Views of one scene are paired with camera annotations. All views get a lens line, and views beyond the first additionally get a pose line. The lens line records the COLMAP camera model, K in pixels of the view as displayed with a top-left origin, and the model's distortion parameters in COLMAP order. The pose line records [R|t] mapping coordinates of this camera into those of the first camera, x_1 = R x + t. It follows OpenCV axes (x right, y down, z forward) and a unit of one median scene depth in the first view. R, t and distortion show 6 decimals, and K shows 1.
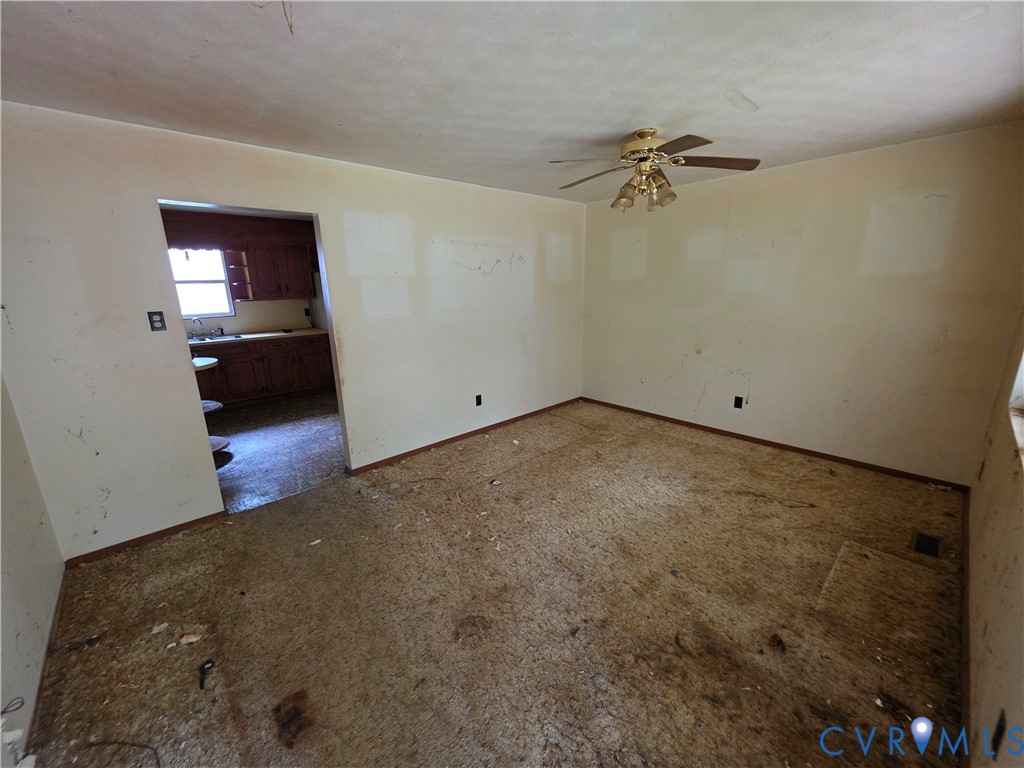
lens RADIAL K [[409.5, 0, 512.0], [0, 409.5, 384.0], [0, 0, 1]] dist [0.001712, 0.000096]
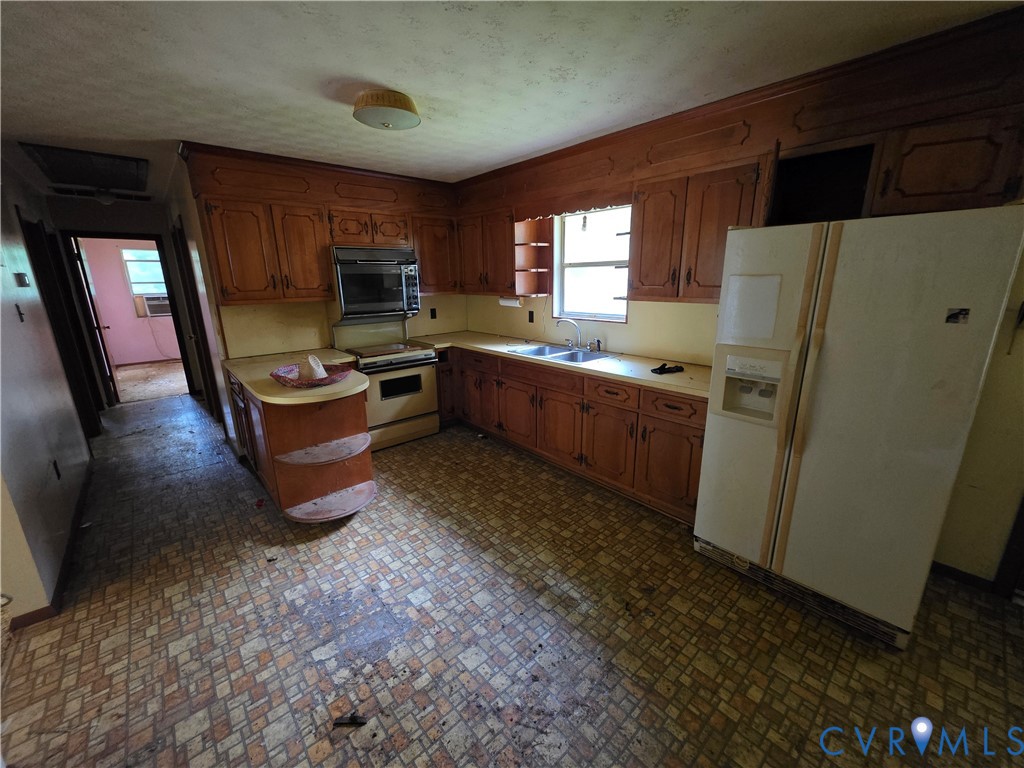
lens RADIAL K [[409.5, 0, 512.0], [0, 409.5, 384.0], [0, 0, 1]] dist [0.001712, 0.000096]
pose [[-0.016669, 0.275978, -0.961019, -0.099079], [-0.238231, 0.932376, 0.271884, -0.216038], [0.971066, 0.233476, 0.050204, 0.877884]]
